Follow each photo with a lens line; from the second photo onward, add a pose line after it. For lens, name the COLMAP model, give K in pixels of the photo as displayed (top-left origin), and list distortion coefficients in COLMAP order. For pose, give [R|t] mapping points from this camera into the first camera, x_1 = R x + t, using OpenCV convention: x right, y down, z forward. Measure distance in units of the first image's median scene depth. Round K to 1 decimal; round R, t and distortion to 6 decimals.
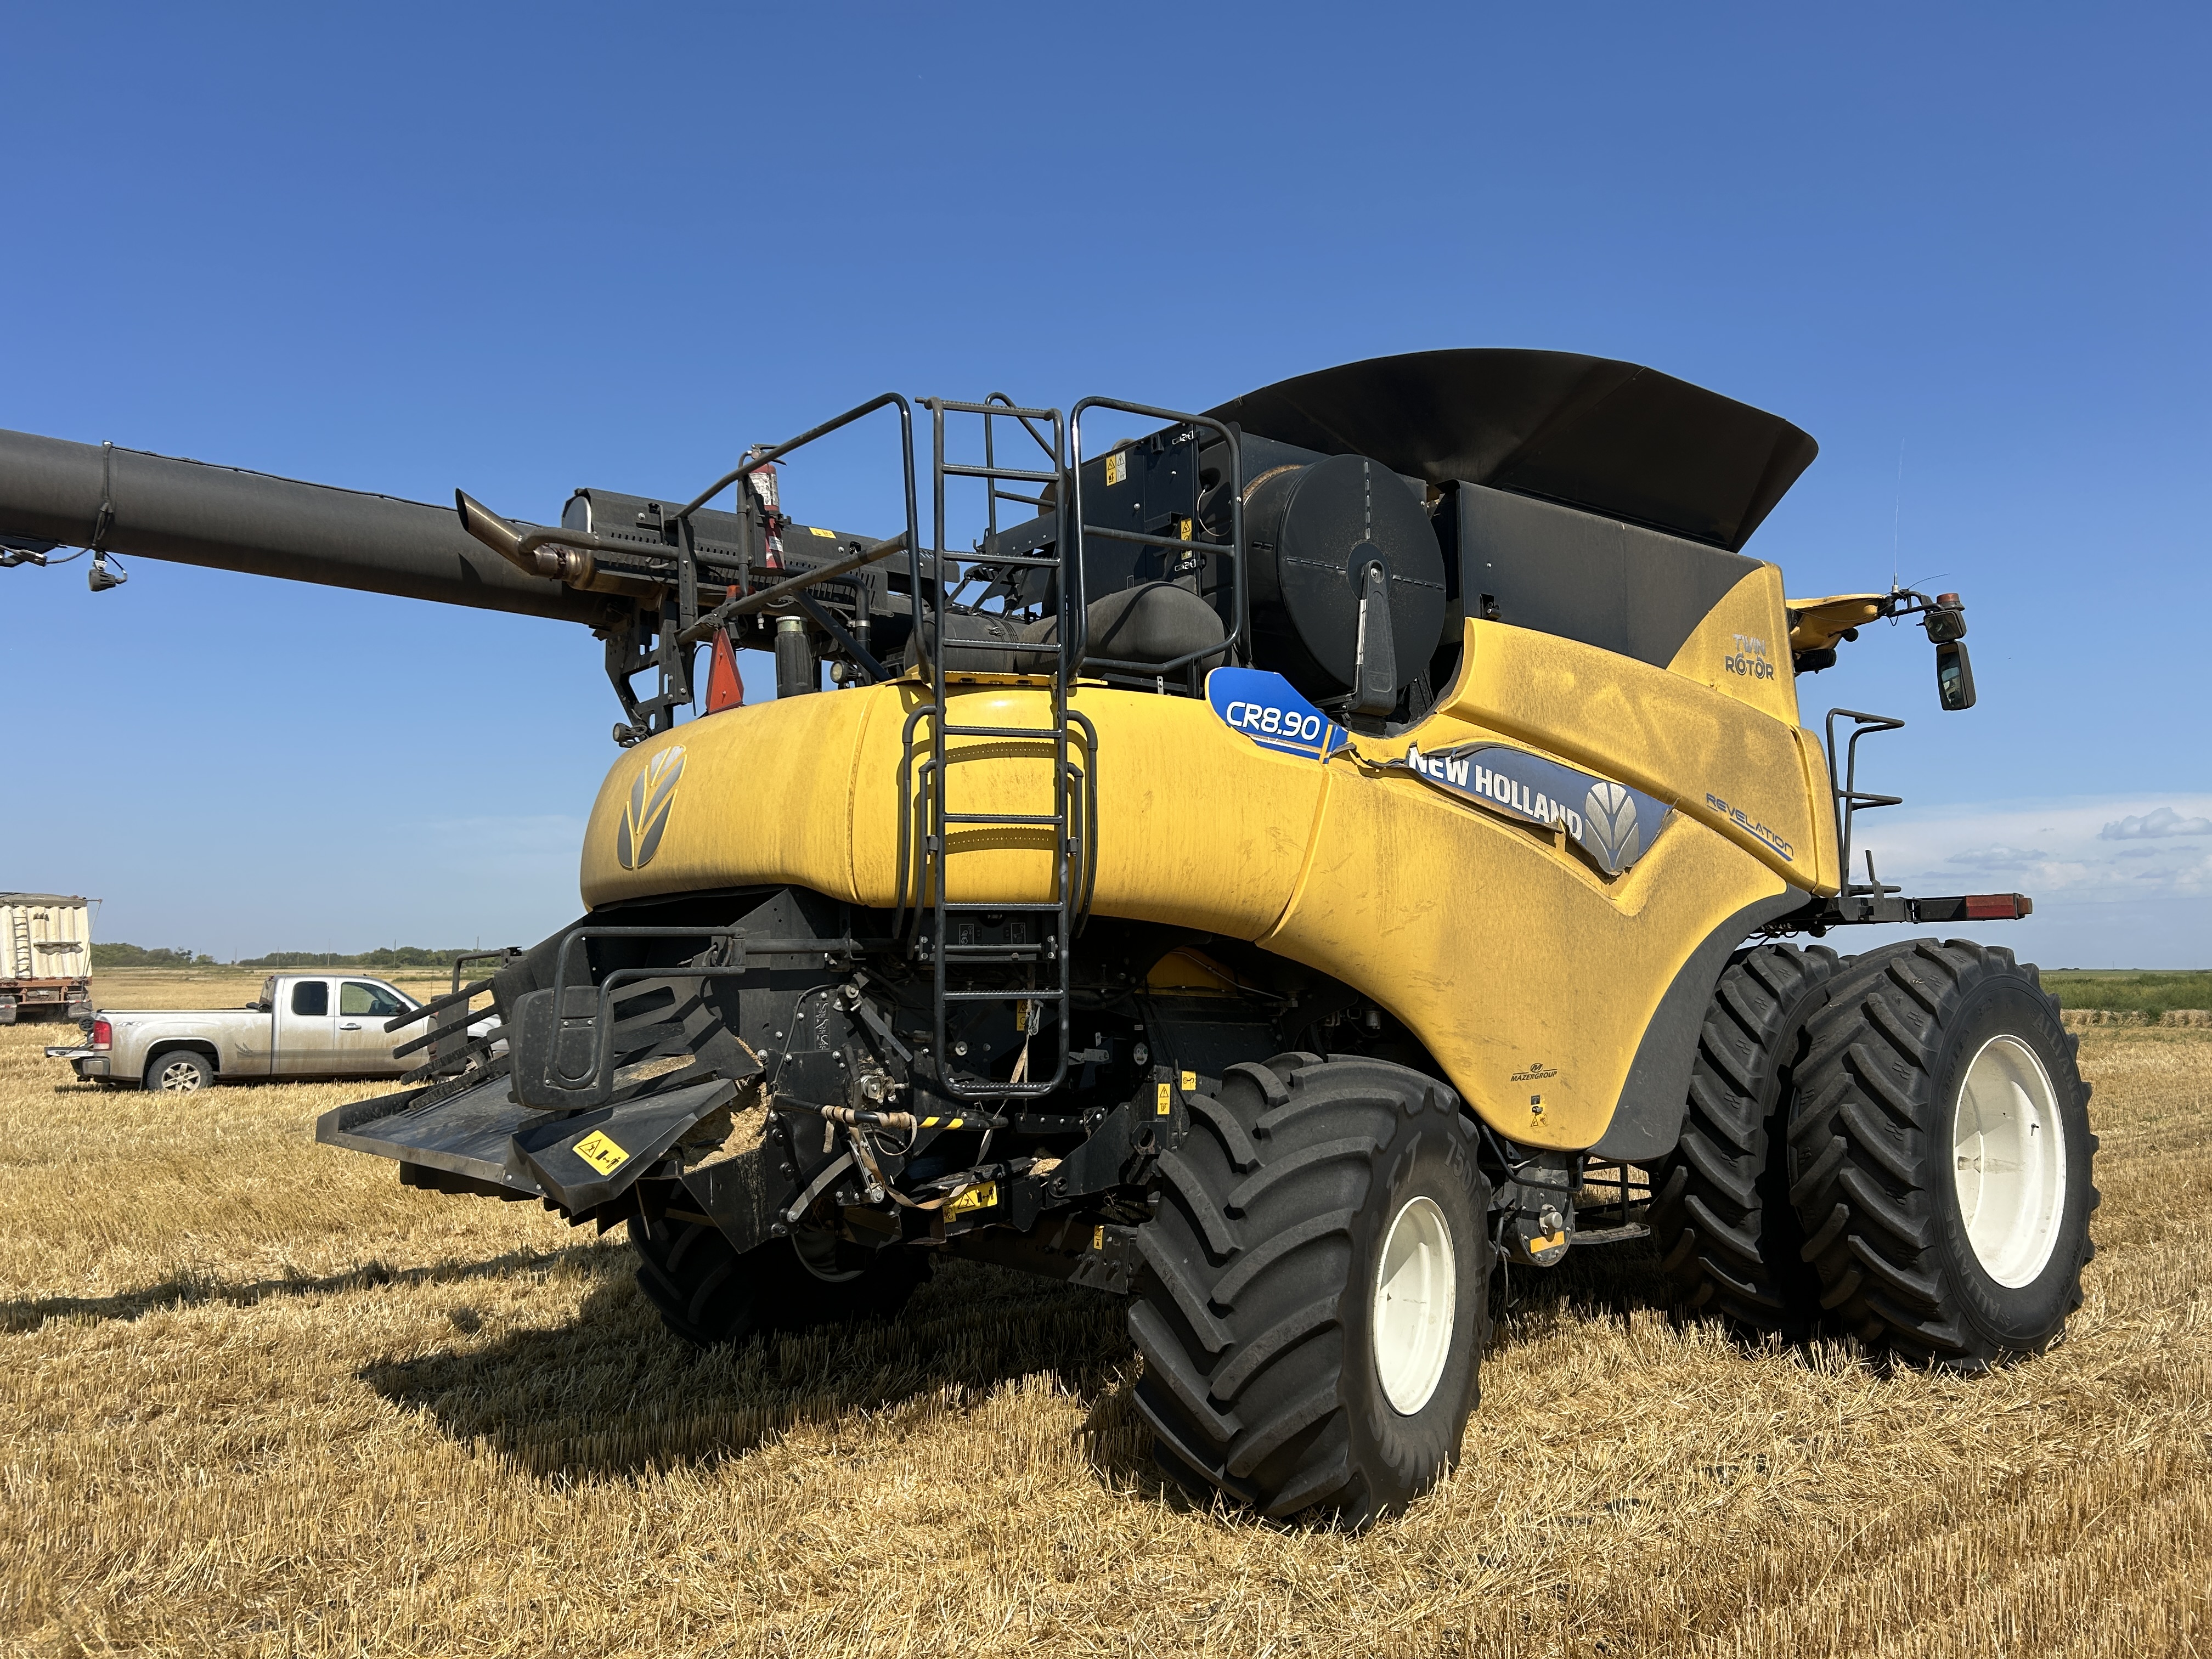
lens RADIAL K [[1637.8, 0, 1114.2], [0, 1637.8, 833.2], [0, 0, 1]] dist [0.050601, -0.062776]
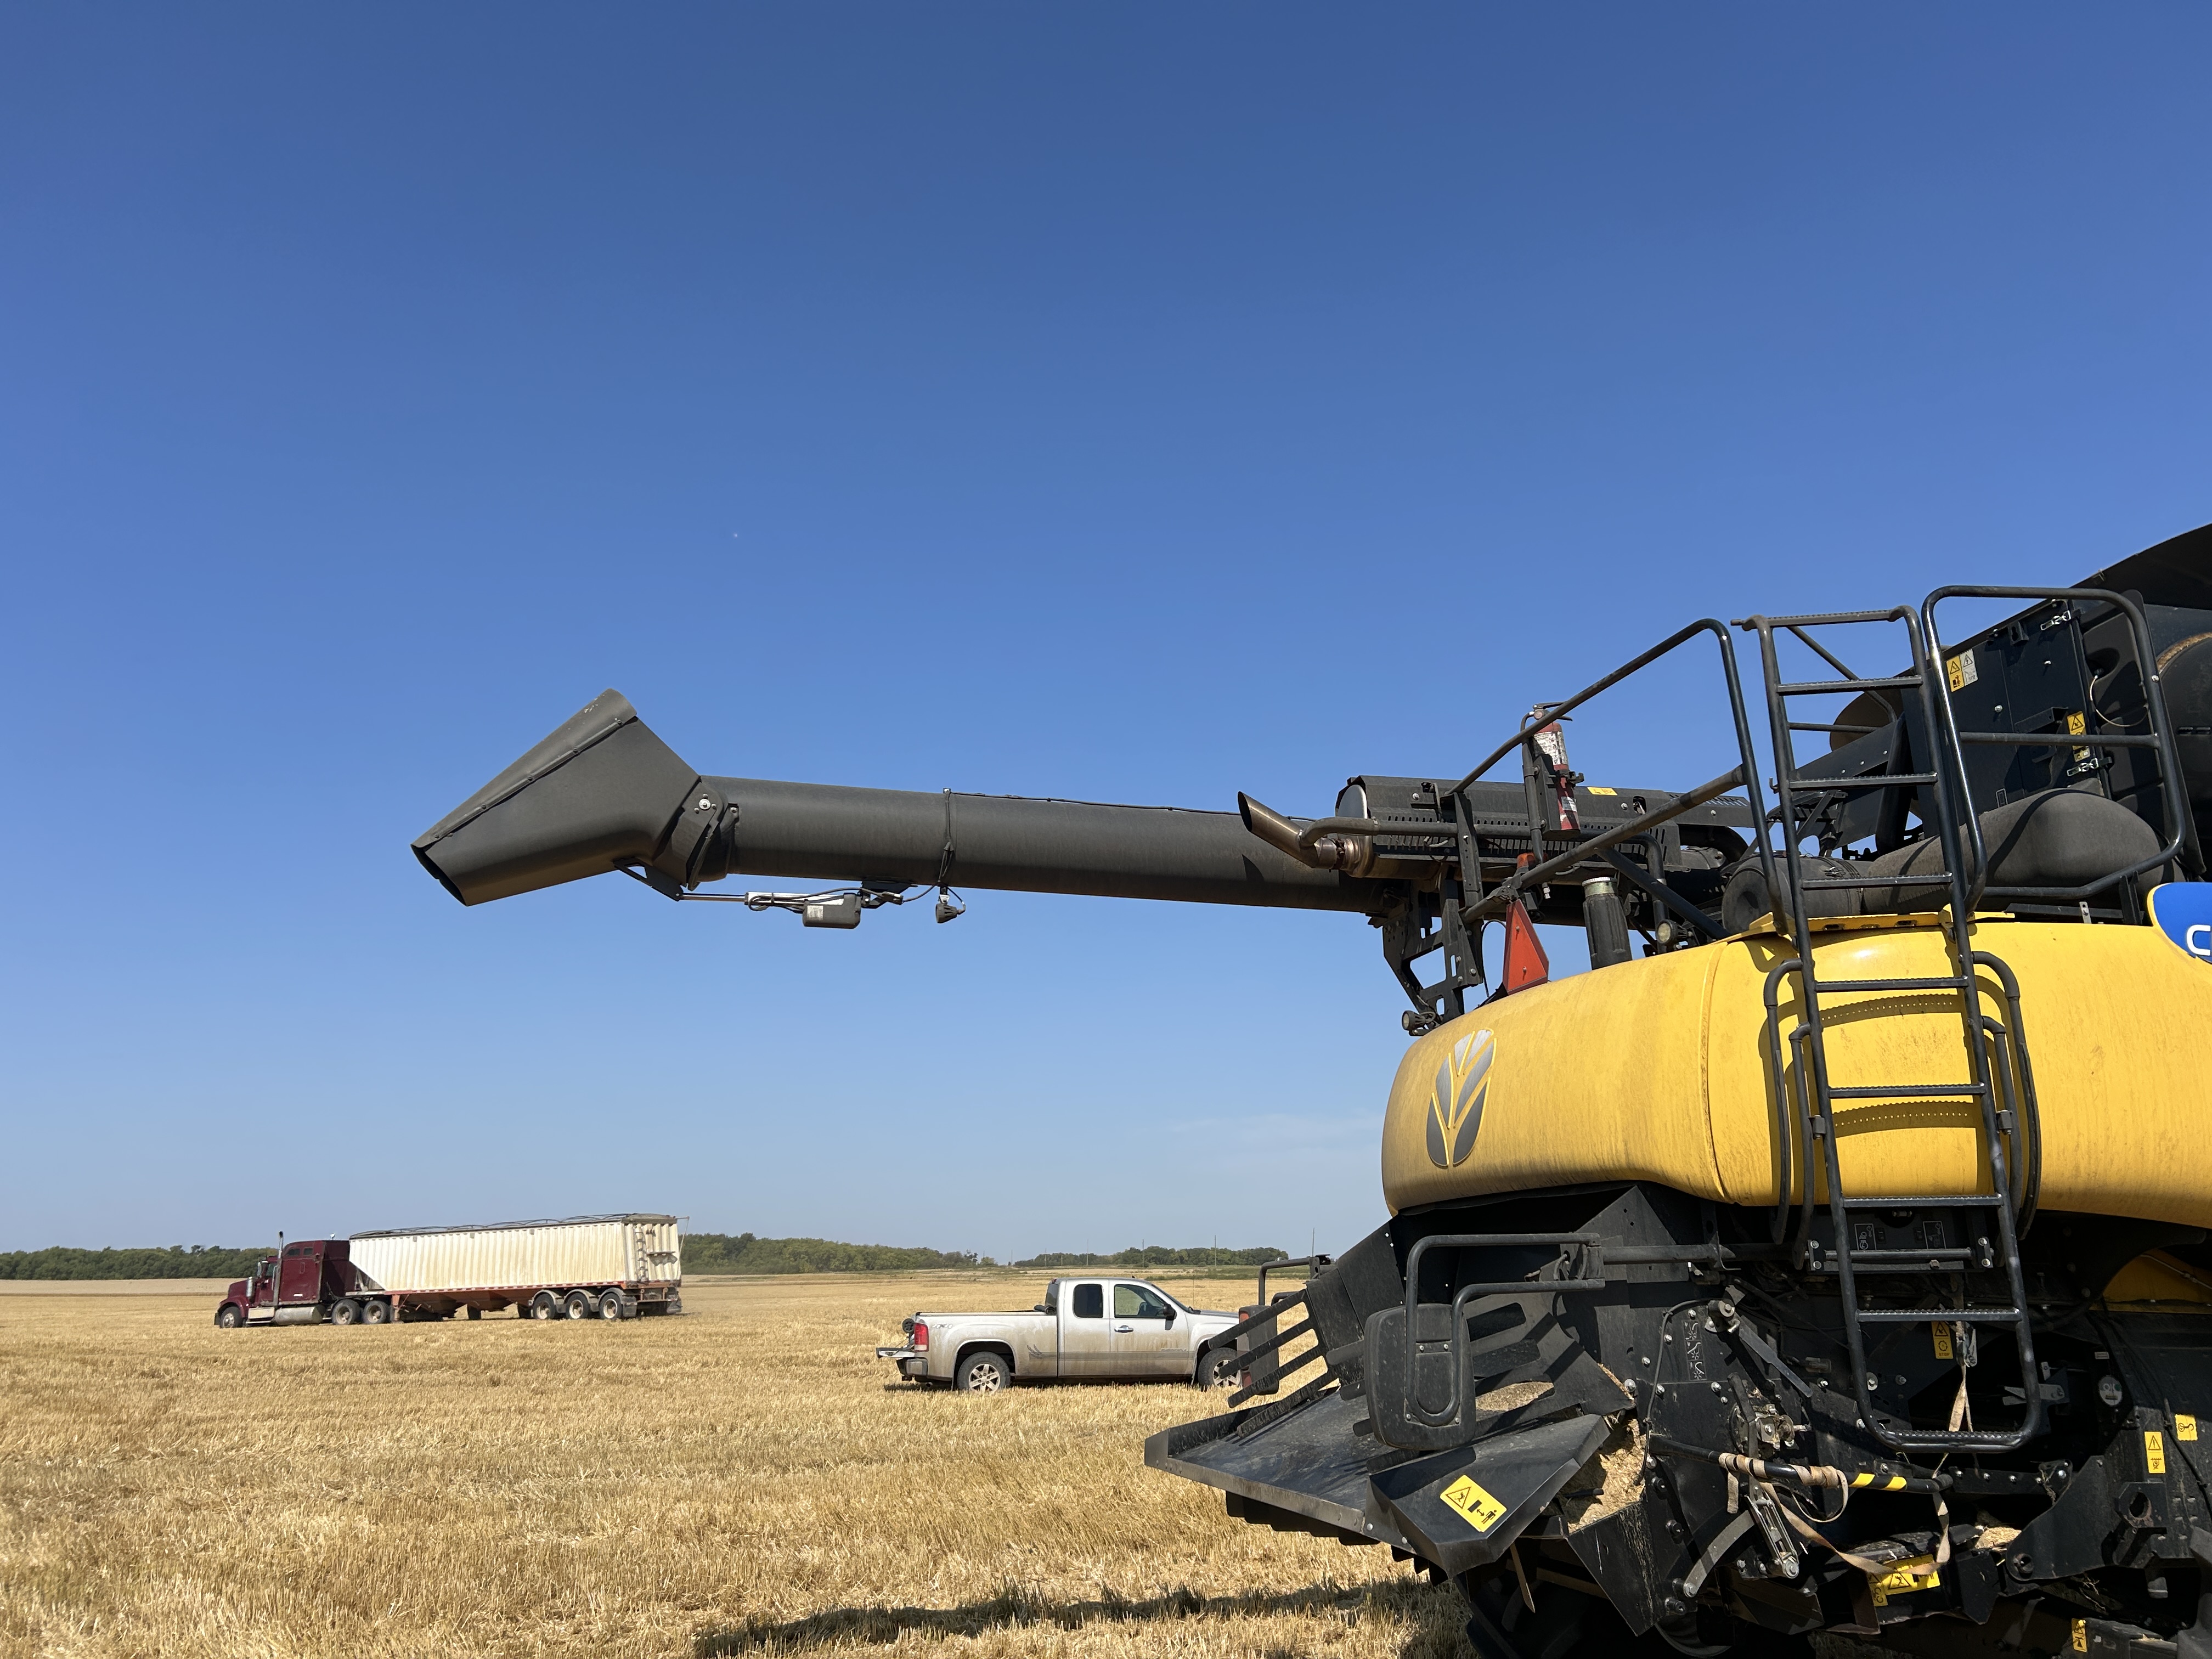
lens RADIAL K [[1637.8, 0, 1114.2], [0, 1637.8, 833.2], [0, 0, 1]] dist [0.050601, -0.062776]
pose [[0.910975, -0.115086, -0.396080, -0.075415], [0.044615, 0.982144, -0.182762, -0.002148], [0.410041, 0.148821, 0.899844, 0.064989]]
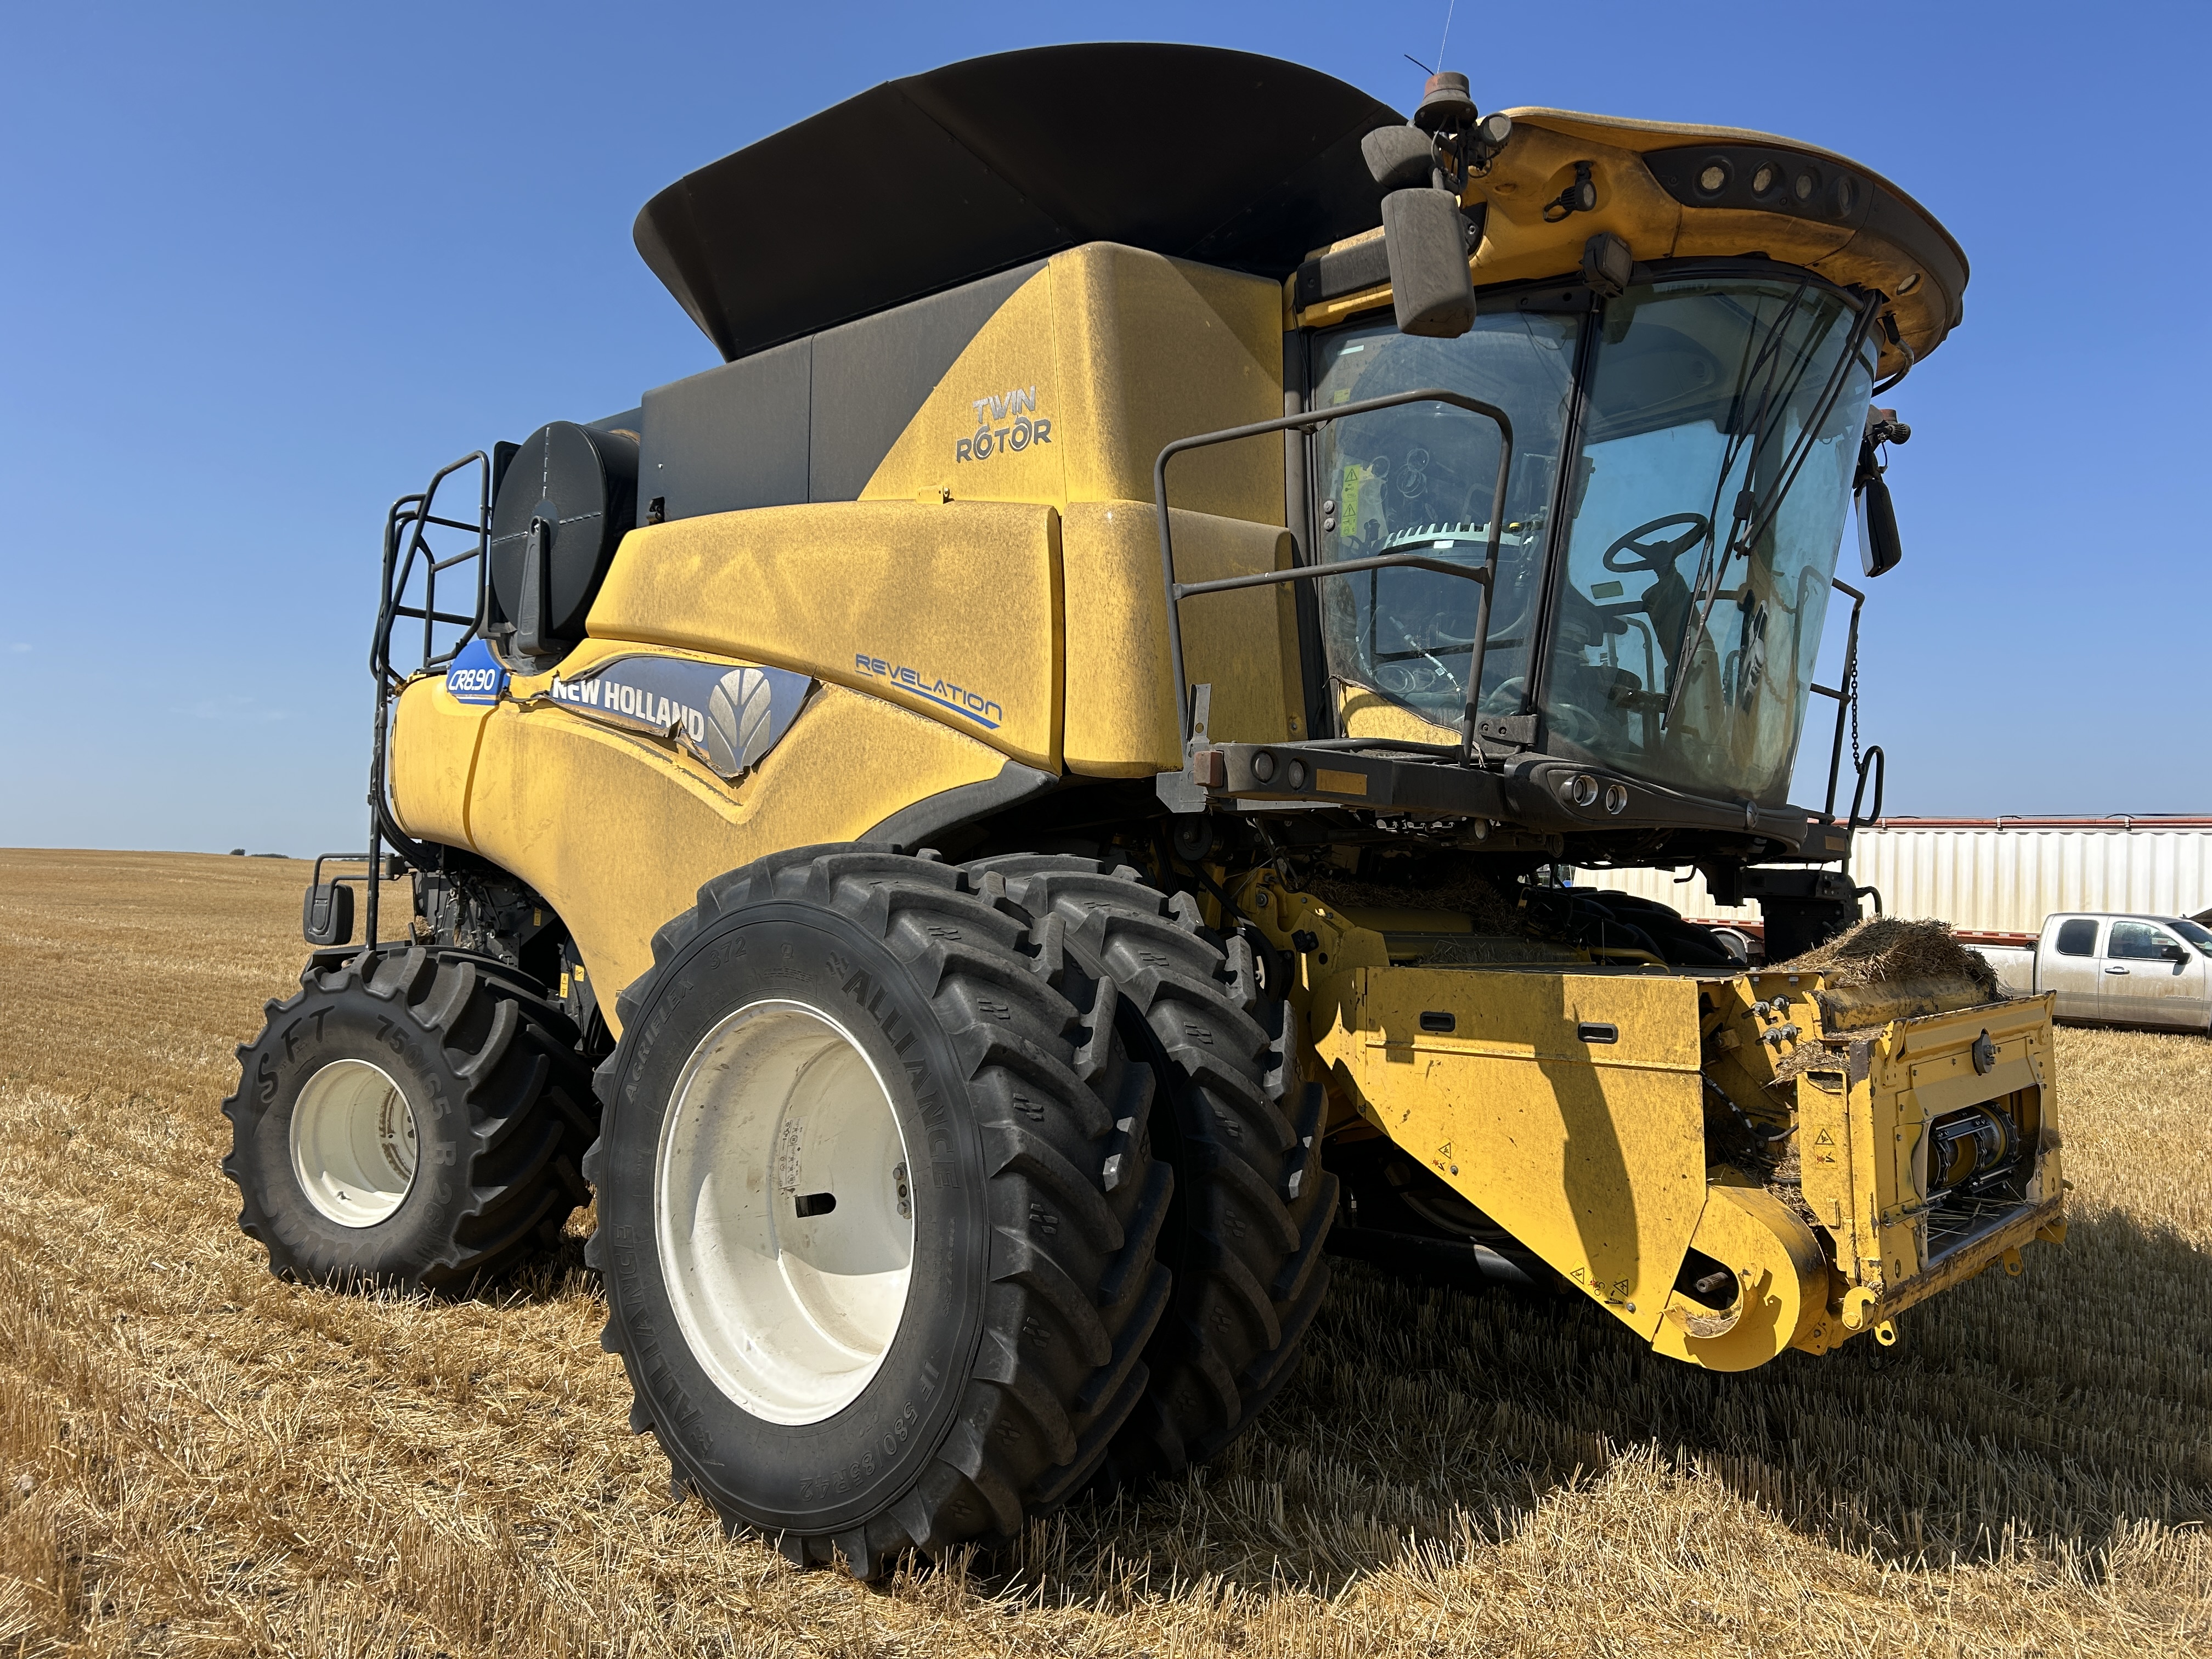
lens RADIAL K [[1637.8, 0, 1114.2], [0, 1637.8, 833.2], [0, 0, 1]] dist [0.050601, -0.062776]
pose [[0.195489, -0.026865, -0.980338, 1.150480], [0.060643, 0.998043, -0.015257, 0.077668], [0.978829, -0.056468, 0.196736, 0.999749]]
